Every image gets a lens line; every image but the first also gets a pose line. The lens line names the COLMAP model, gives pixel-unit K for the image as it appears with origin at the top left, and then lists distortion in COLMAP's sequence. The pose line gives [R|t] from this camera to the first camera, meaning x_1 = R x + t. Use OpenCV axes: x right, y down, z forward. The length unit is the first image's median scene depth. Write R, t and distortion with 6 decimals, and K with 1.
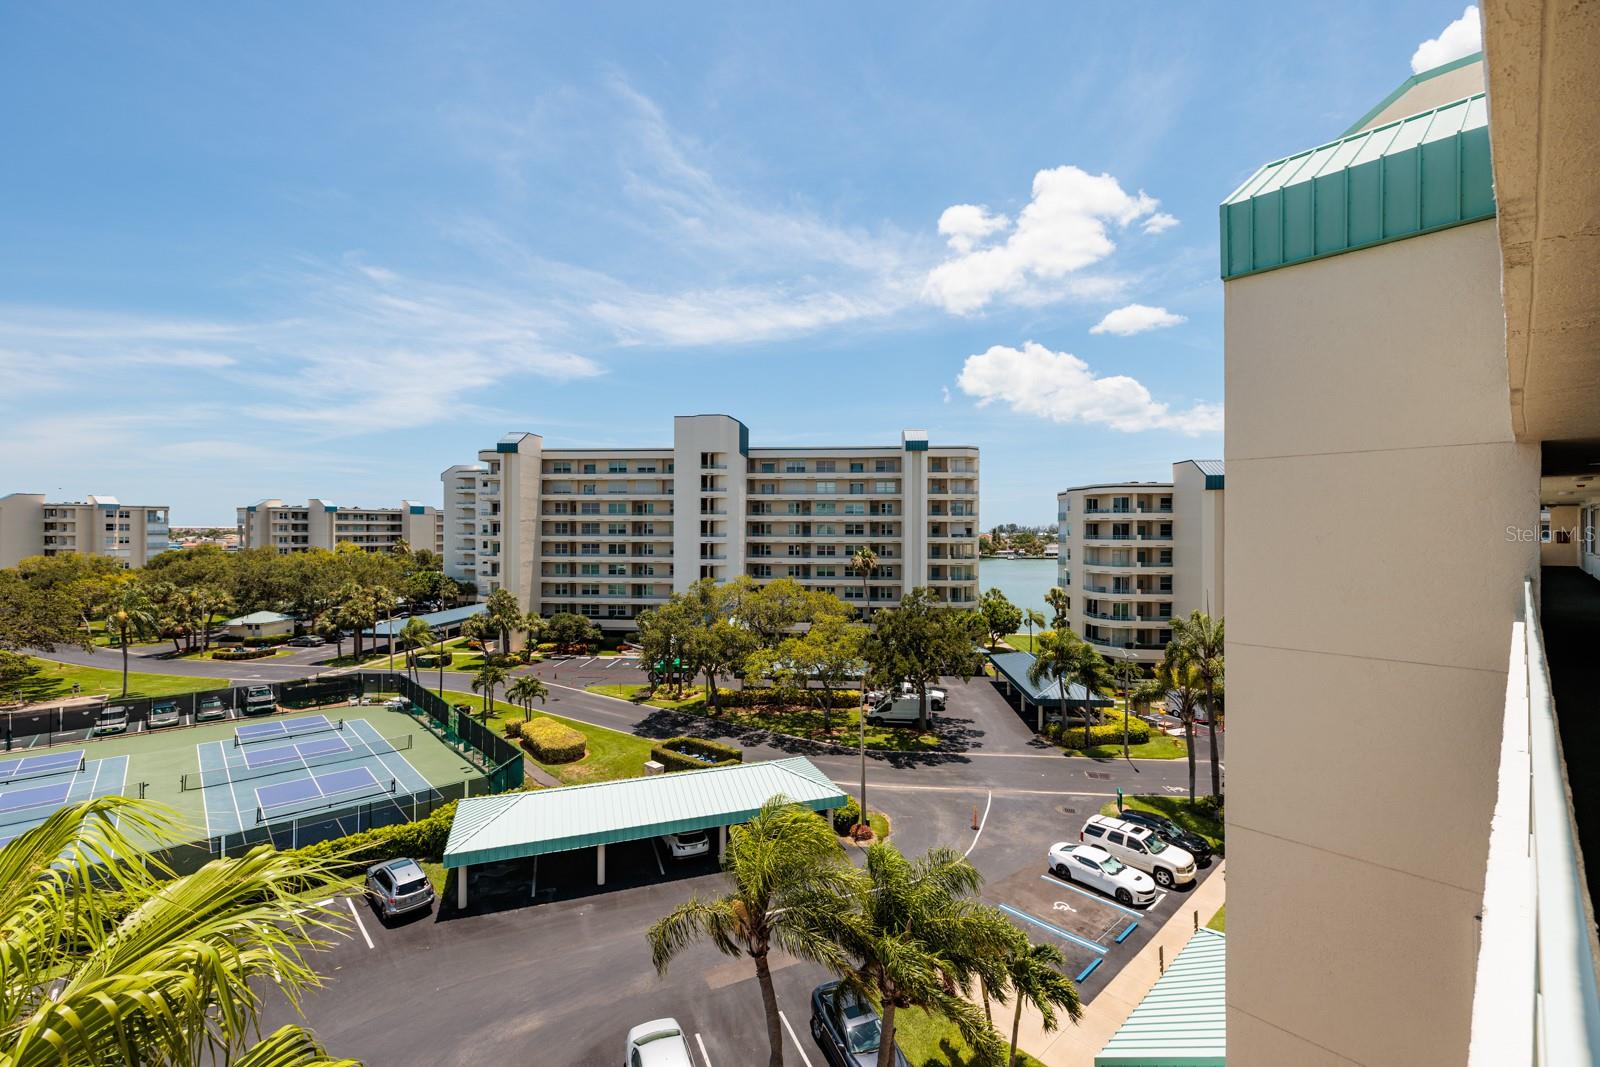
lens RADIAL K [[669.4, 0, 792.1], [0, 669.4, 532.7], [0, 0, 1]] dist [0.003534, 0.000269]
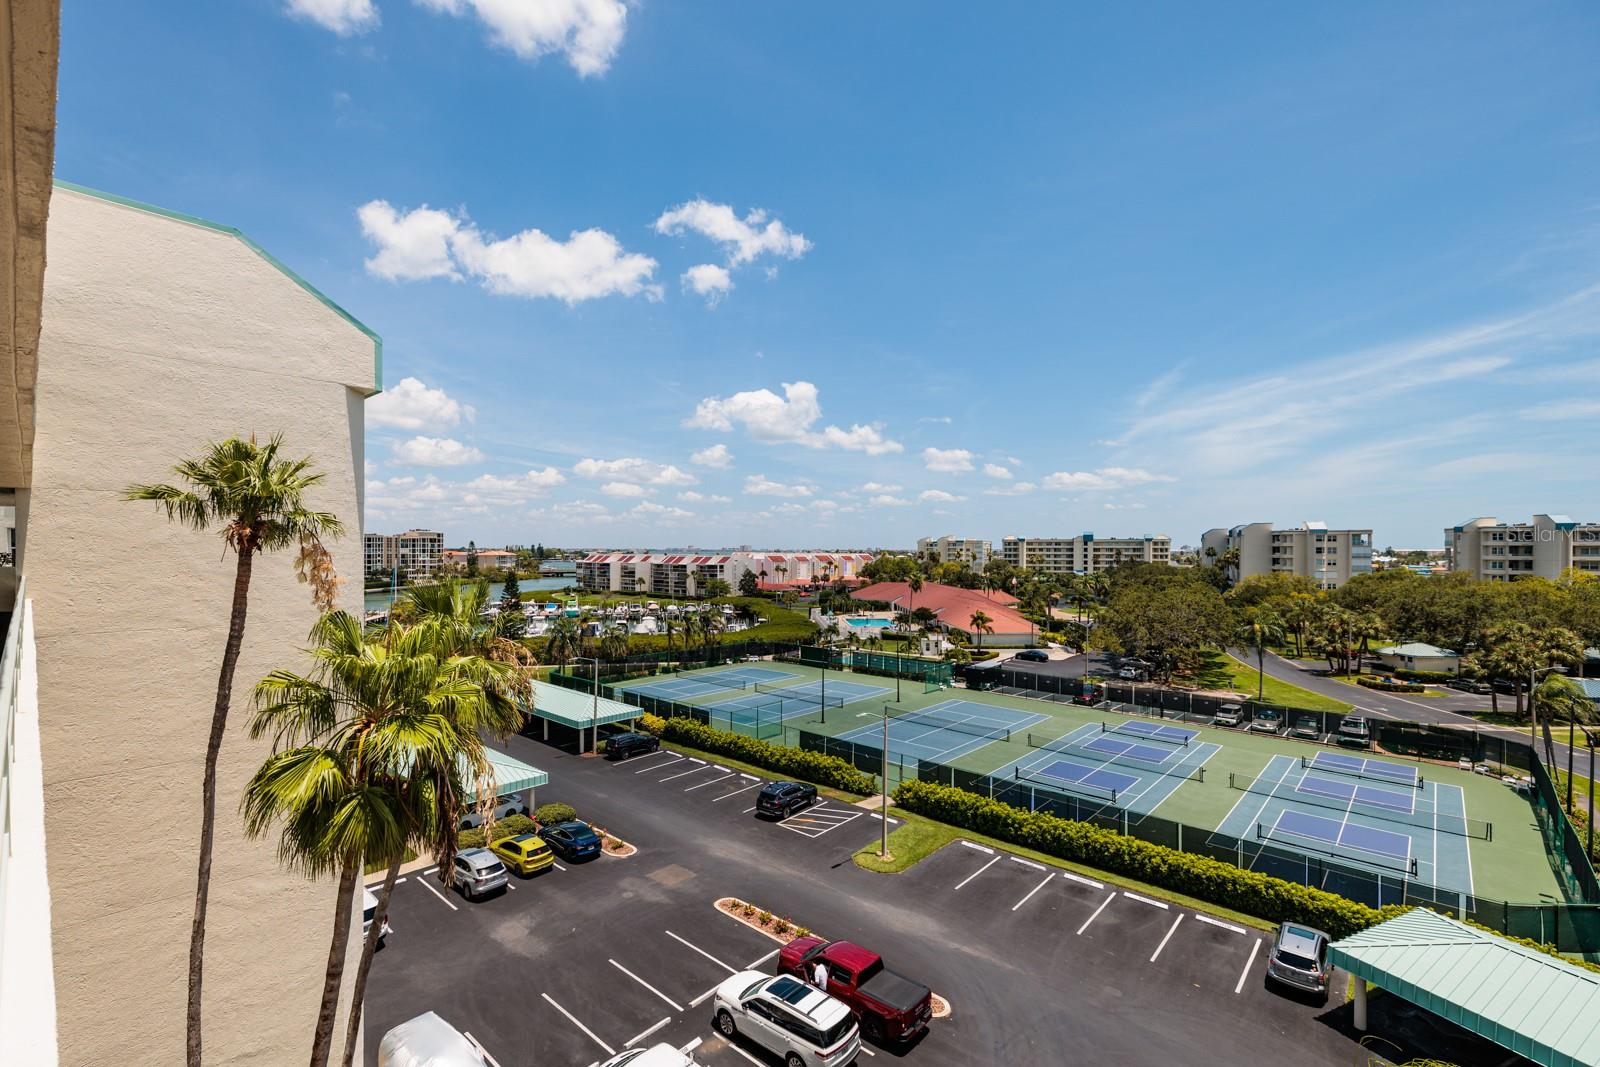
lens RADIAL K [[705.6, 0, 793.2], [0, 705.6, 537.2], [0, 0, 1]] dist [-0.001832, -0.000234]
pose [[0.082488, -0.020612, -0.996379, 0.099398], [-0.006708, 0.999752, -0.021237, 0.000443], [0.996569, 0.008436, 0.082329, 0.088255]]
